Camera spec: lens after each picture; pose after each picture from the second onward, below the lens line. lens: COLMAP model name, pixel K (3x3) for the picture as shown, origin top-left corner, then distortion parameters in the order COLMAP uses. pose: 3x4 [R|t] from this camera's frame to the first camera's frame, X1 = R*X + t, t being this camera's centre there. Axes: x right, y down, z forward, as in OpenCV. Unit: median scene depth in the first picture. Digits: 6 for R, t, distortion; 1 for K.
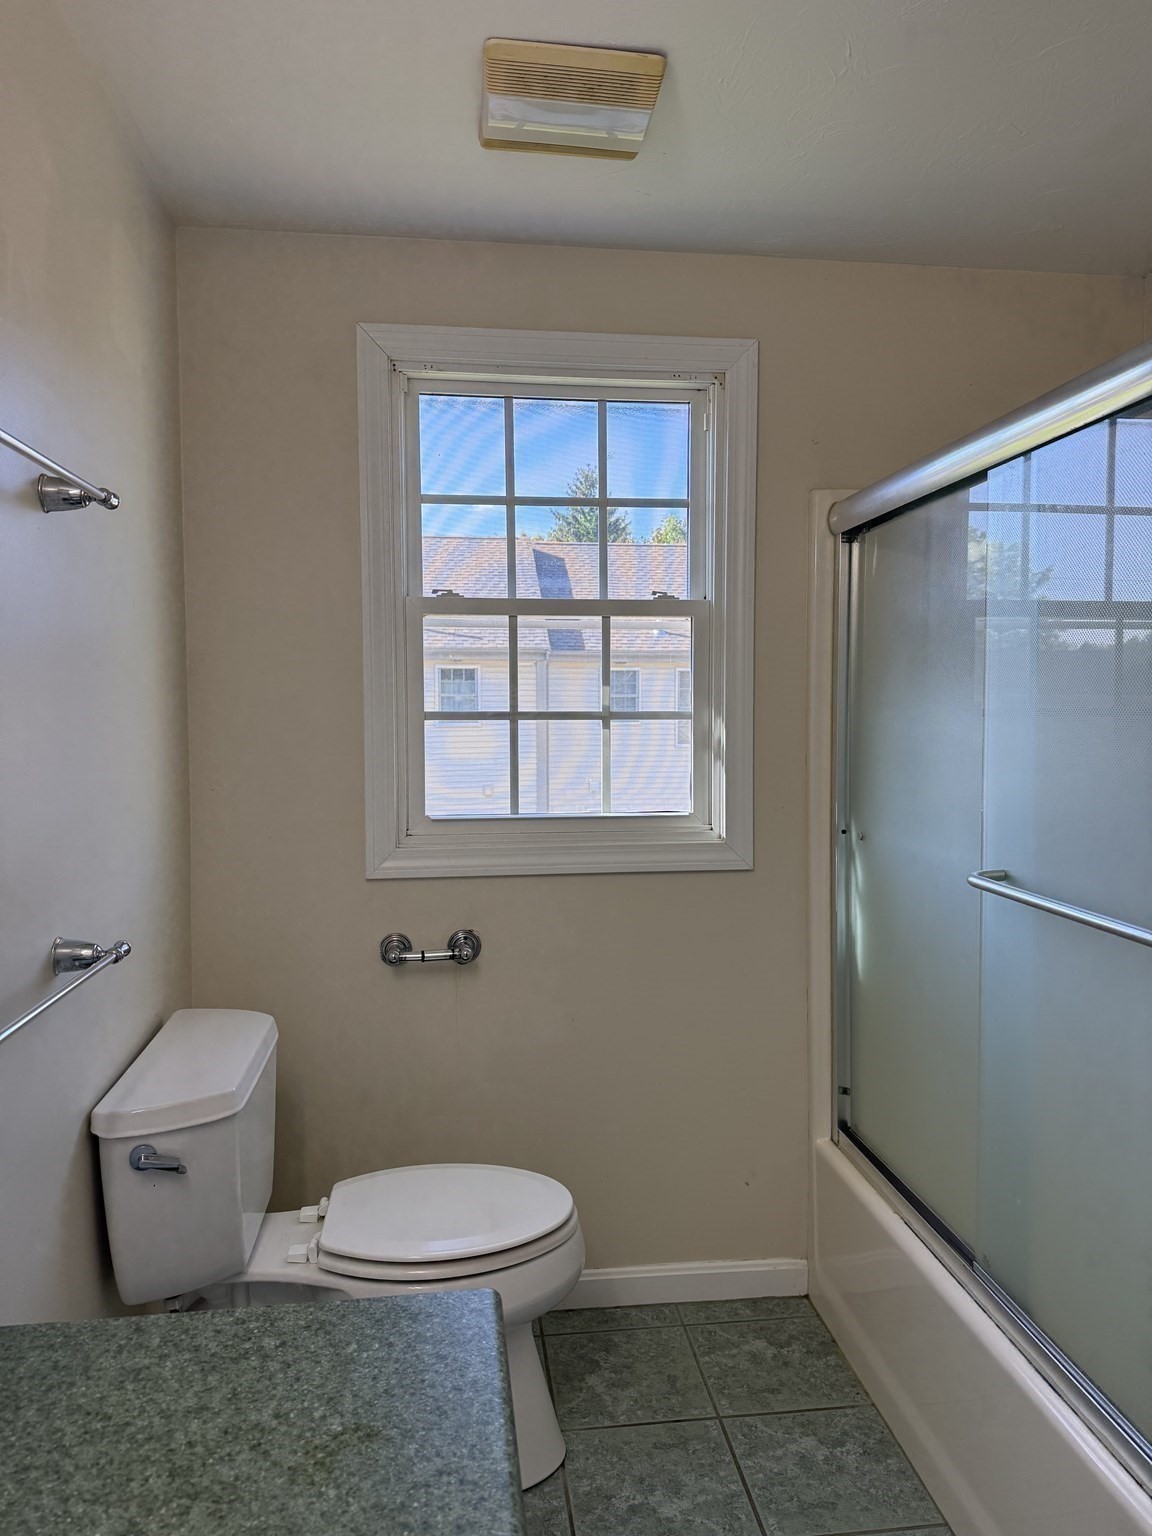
lens RADIAL K [[1078.6, 0, 578.3], [0, 1078.6, 770.6], [0, 0, 1]] dist [0.078902, -0.024453]
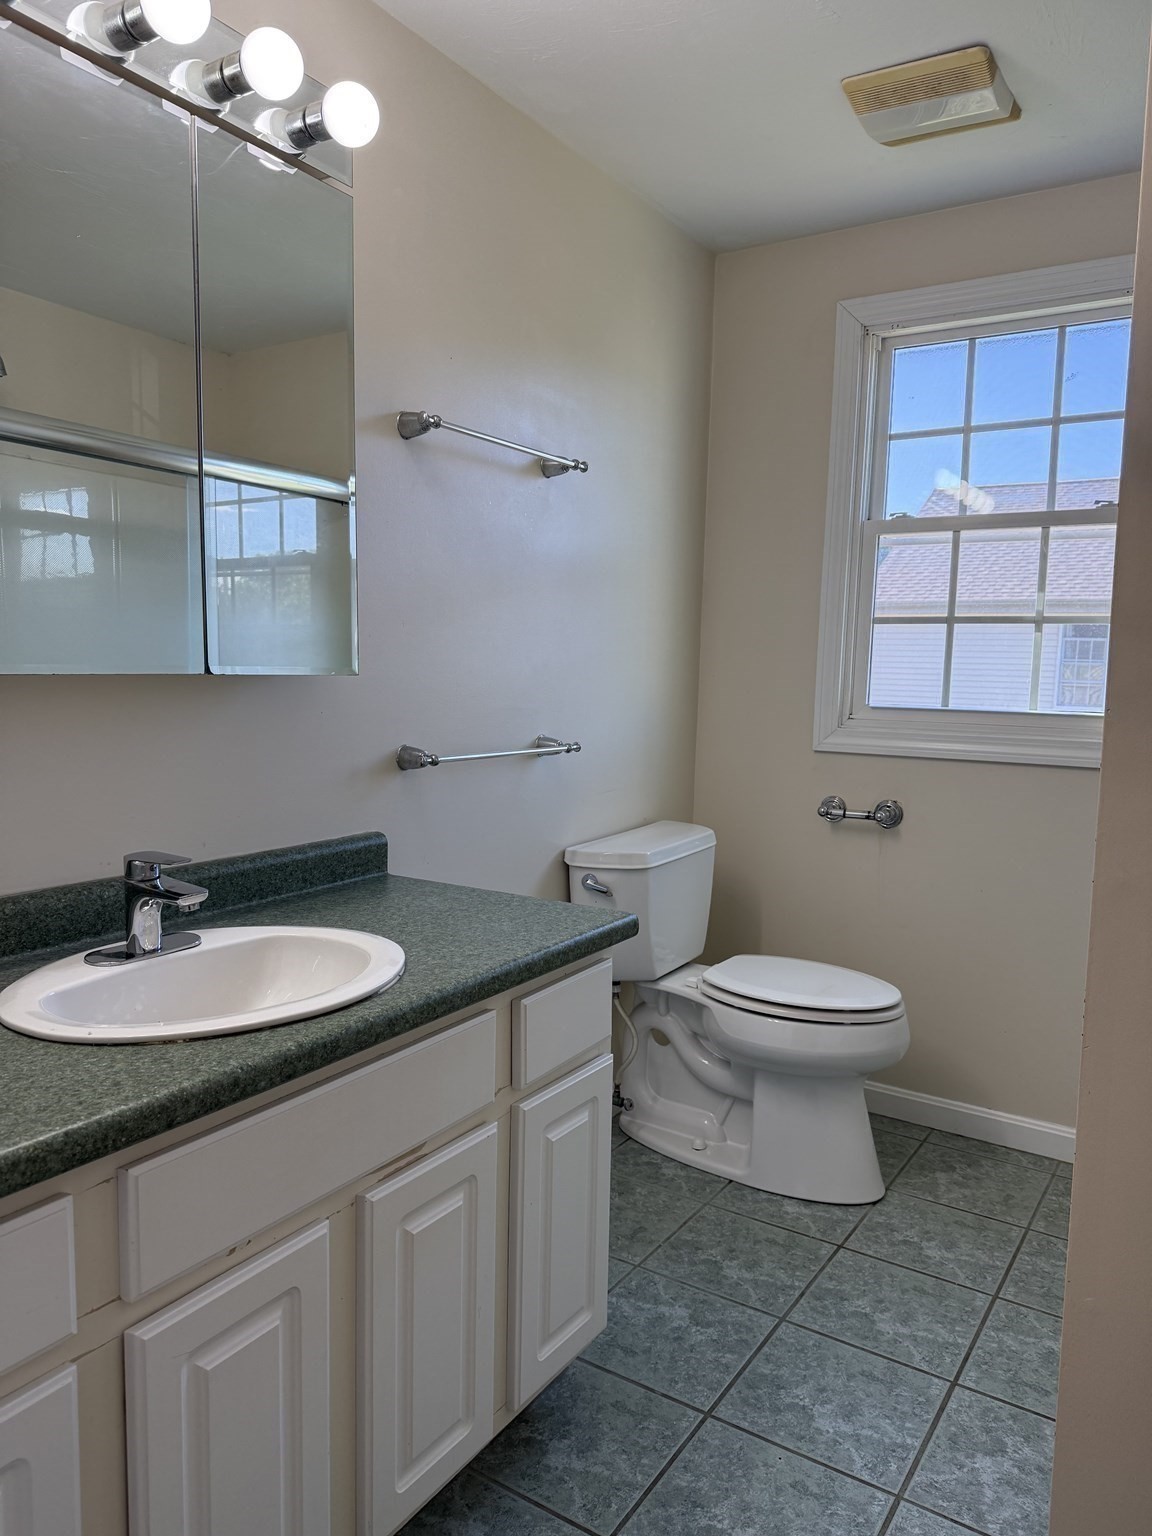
lens RADIAL K [[1078.6, 0, 576.0], [0, 1078.6, 771.8], [0, 0, 1]] dist [0.078902, -0.024453]
pose [[0.766372, 0.087609, -0.636395, 0.394585], [-0.067080, 0.996155, 0.056354, 0.072422], [0.638885, -0.000499, 0.769302, -0.151614]]
